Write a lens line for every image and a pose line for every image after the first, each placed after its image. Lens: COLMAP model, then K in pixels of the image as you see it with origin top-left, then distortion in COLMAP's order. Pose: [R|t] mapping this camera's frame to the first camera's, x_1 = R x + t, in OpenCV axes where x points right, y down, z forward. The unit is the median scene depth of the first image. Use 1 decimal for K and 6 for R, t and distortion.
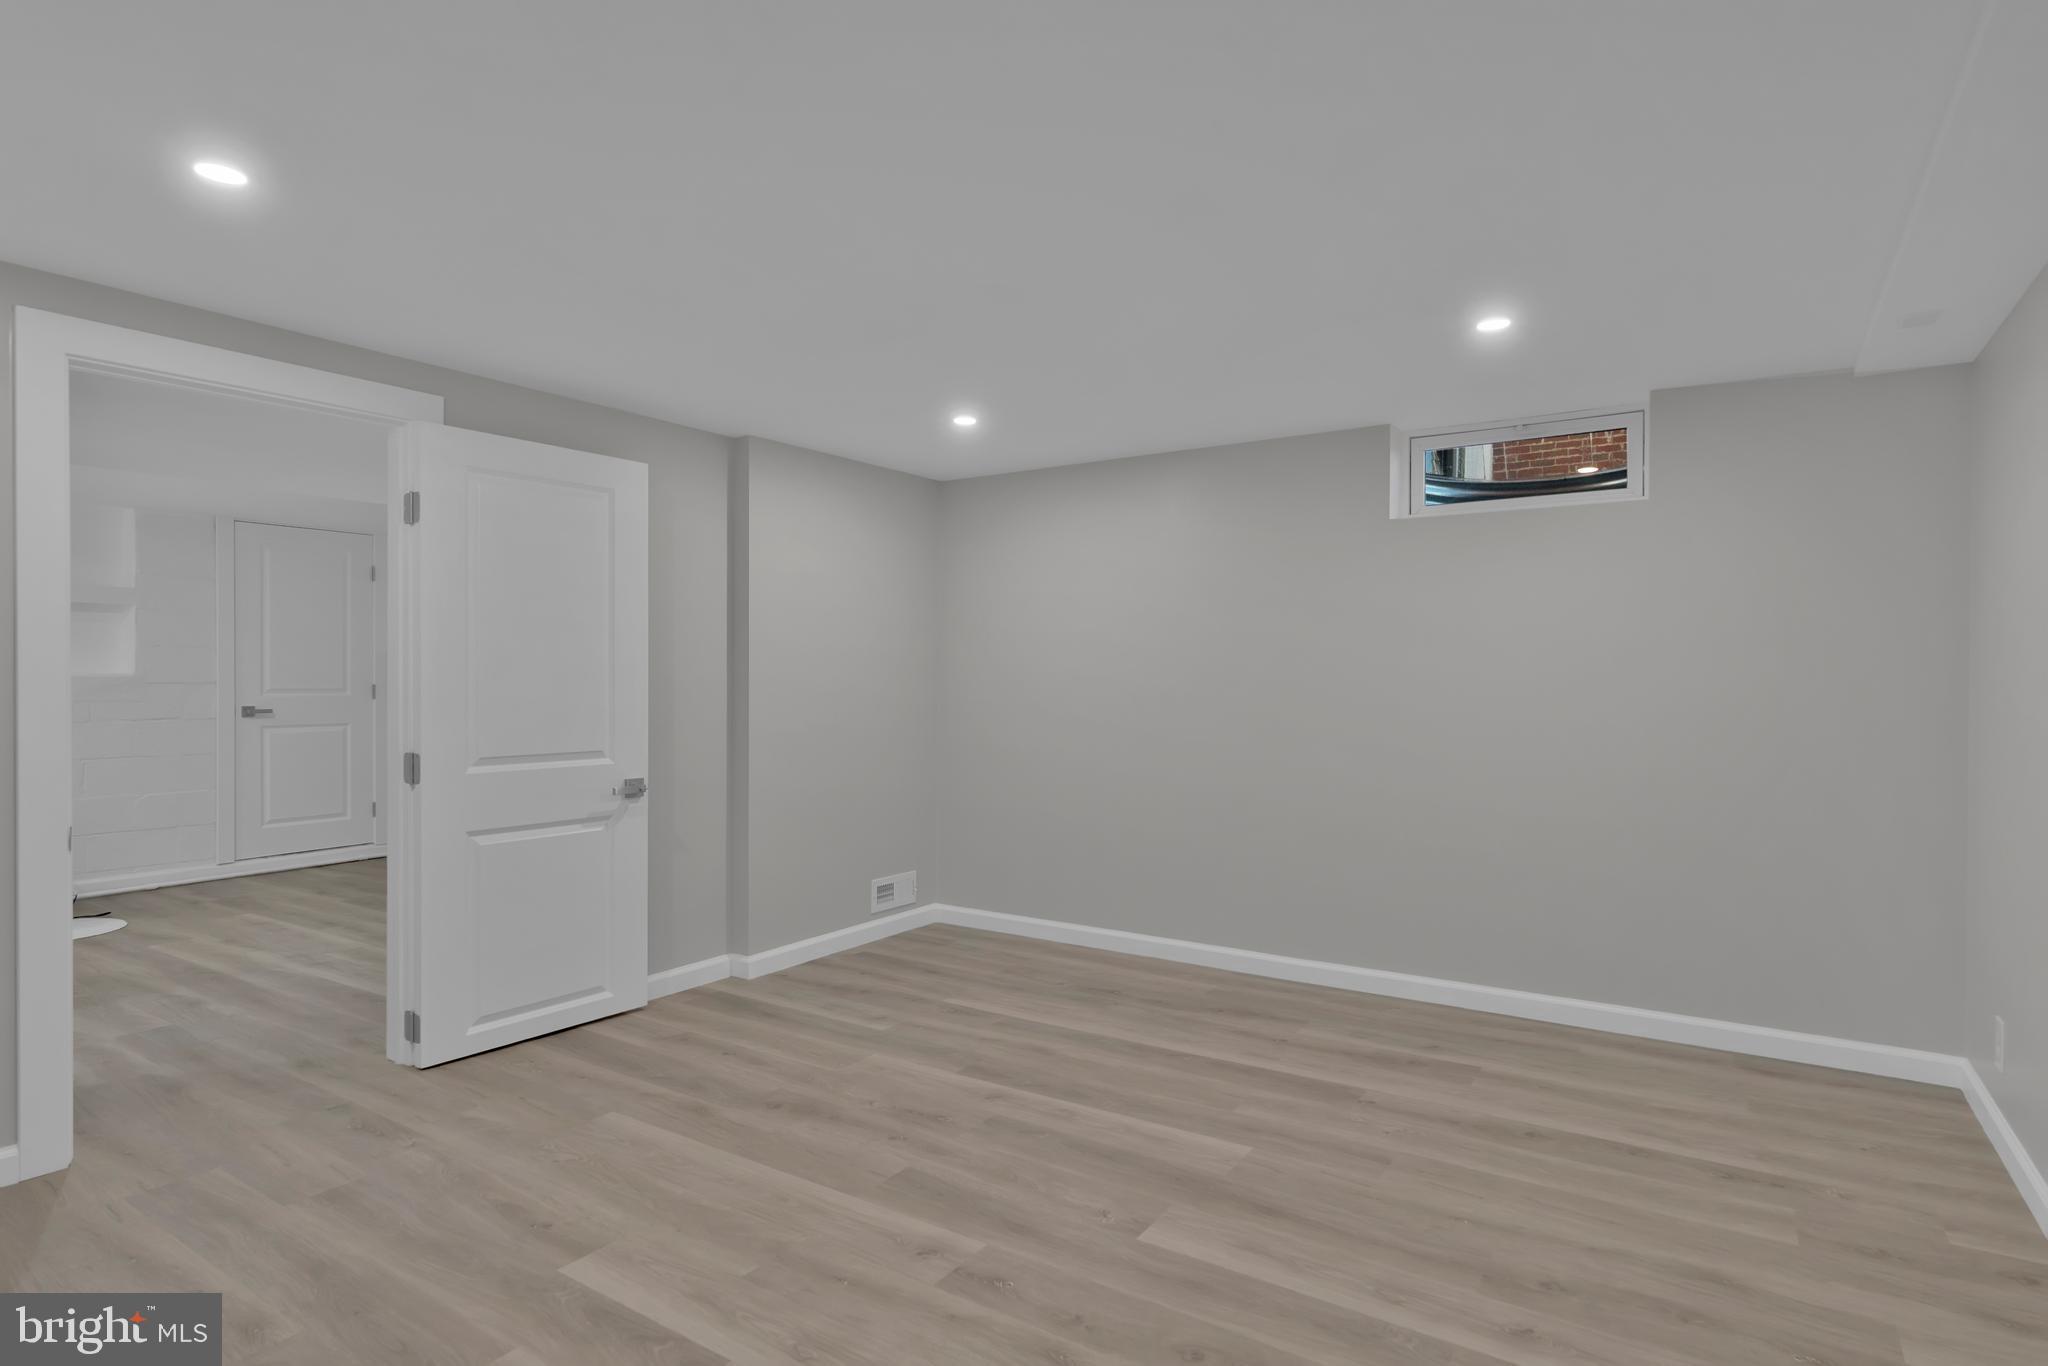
lens RADIAL K [[1061.8, 0, 1025.9], [0, 1061.8, 689.5], [0, 0, 1]] dist [-0.006365, -0.000088]
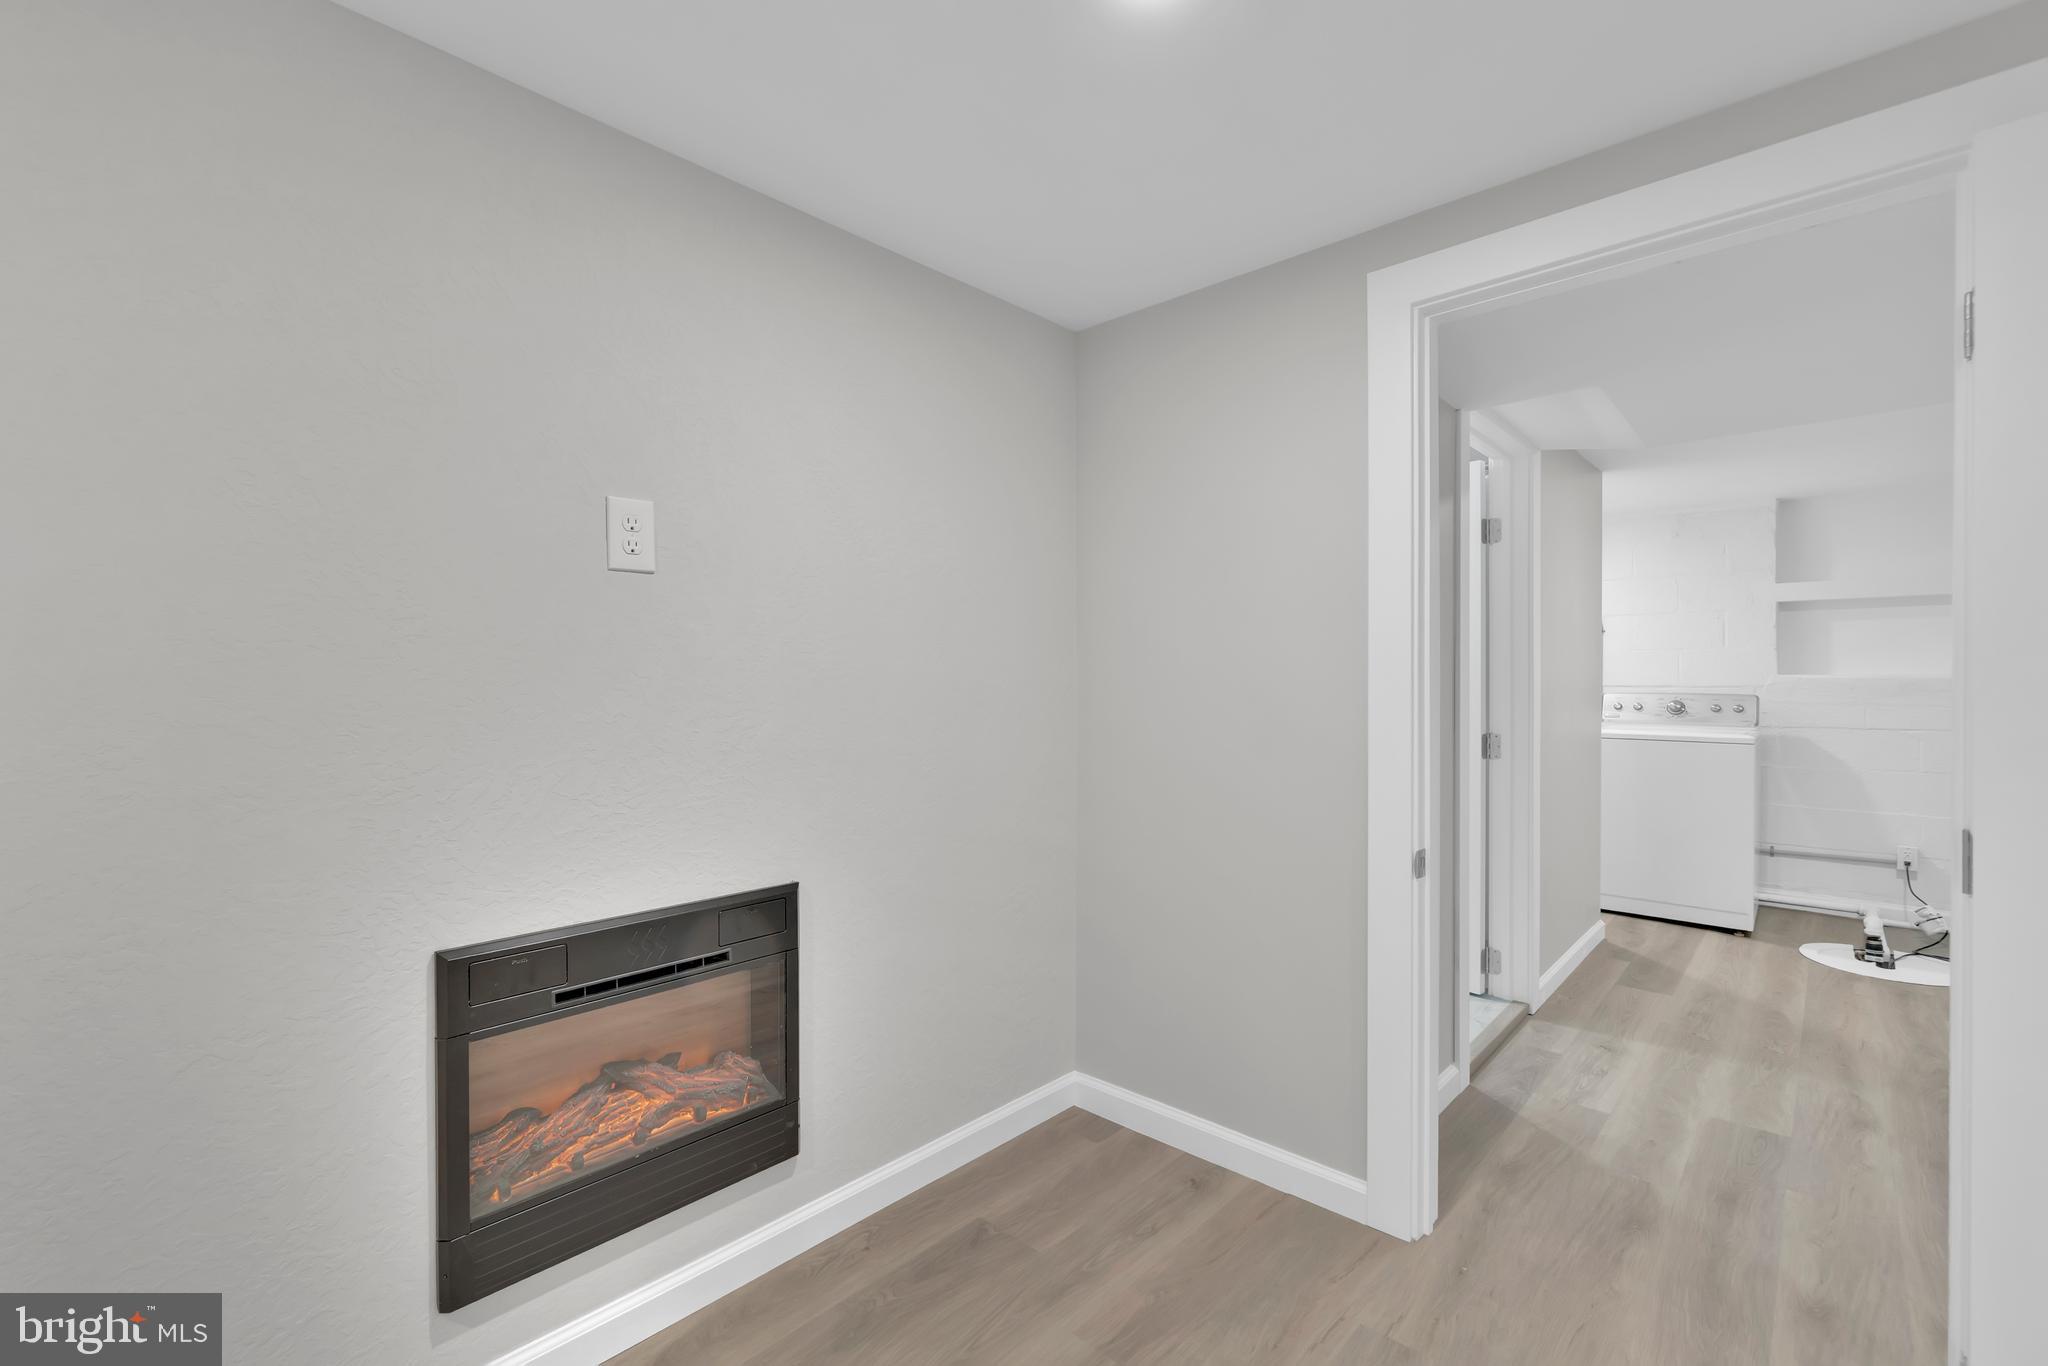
lens RADIAL K [[882.5, 0, 1025.5], [0, 882.5, 682.7], [0, 0, 1]] dist [-0.005077, 0.001060]
pose [[-0.159438, 0.000265, -0.987208, -0.104576], [-0.010873, 0.999939, 0.002025, -0.003628], [0.987148, 0.011057, -0.159426, 0.585334]]
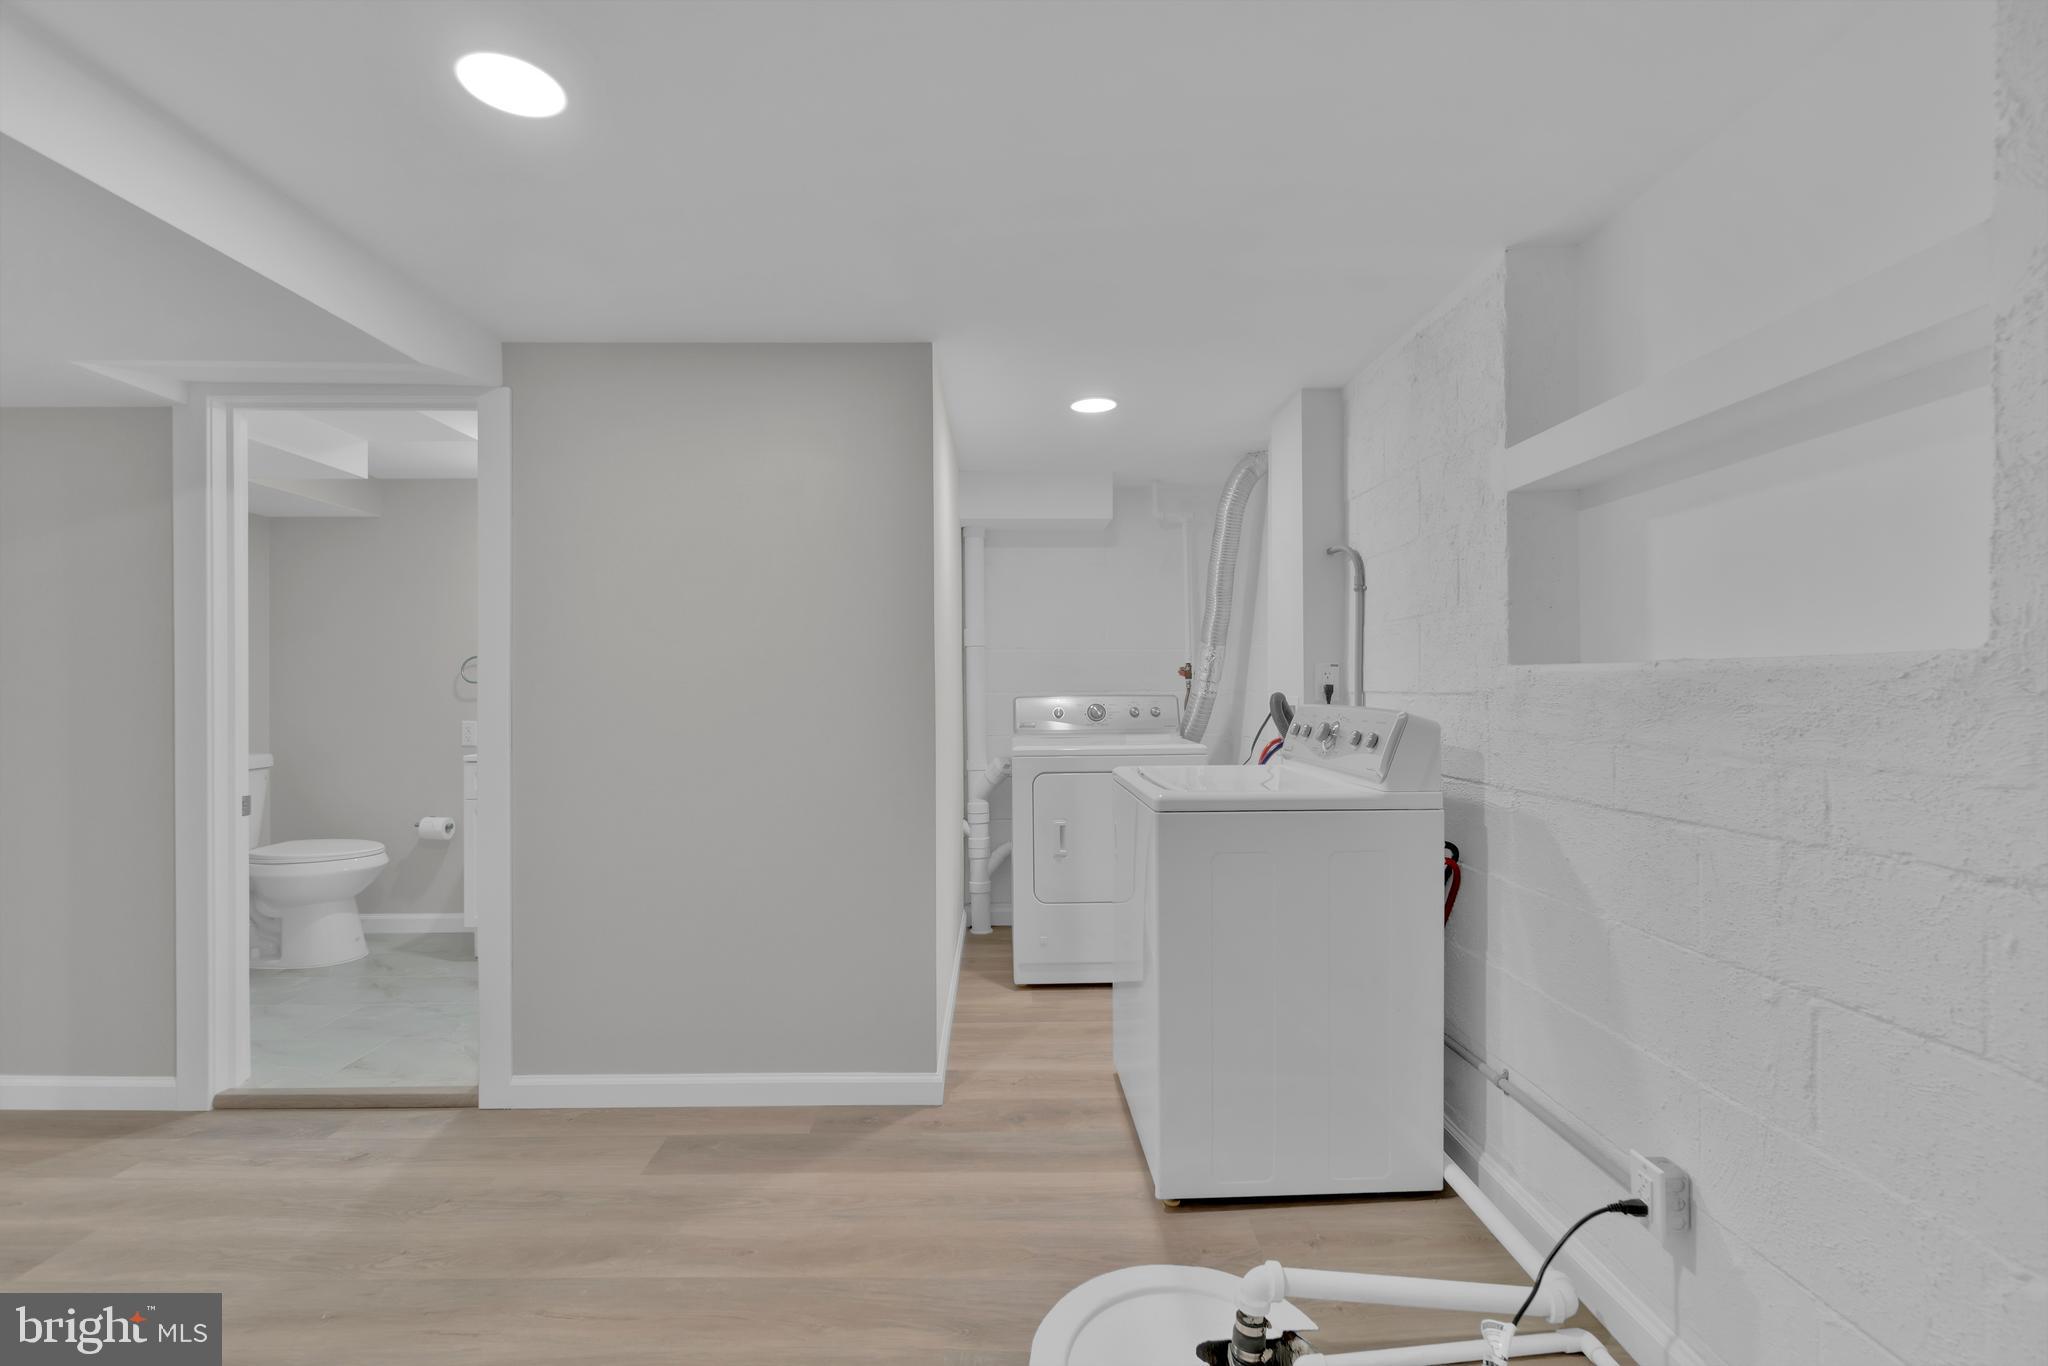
lens RADIAL K [[882.5, 0, 1025.5], [0, 882.5, 682.7], [0, 0, 1]] dist [-0.005077, 0.001060]
pose [[-0.821463, -0.004949, -0.570240, -1.041951], [-0.004006, 0.999988, -0.002907, -0.010712], [0.570247, -0.000104, -0.821473, 1.802223]]
